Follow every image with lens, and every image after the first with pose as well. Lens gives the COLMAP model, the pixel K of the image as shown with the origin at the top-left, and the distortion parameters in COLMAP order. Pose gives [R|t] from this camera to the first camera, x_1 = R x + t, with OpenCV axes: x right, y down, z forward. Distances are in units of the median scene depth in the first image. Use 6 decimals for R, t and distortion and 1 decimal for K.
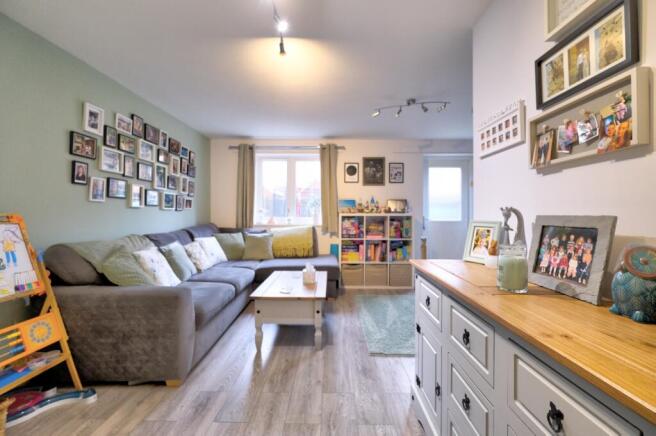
lens RADIAL K [[283.6, 0, 327.6], [0, 283.6, 213.5], [0, 0, 1]] dist [-0.000632, 0.000744]
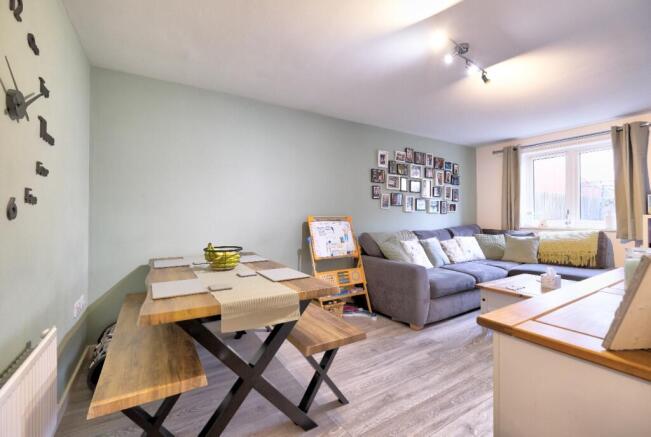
lens RADIAL K [[282.0, 0, 325.4], [0, 282.0, 216.3], [0, 0, 1]] dist [-0.000693, -0.000200]
pose [[0.544510, -0.003101, -0.838749, 0.324621], [0.003852, 0.999992, -0.001196, 0.001660], [0.838746, -0.002579, 0.544517, -0.152850]]
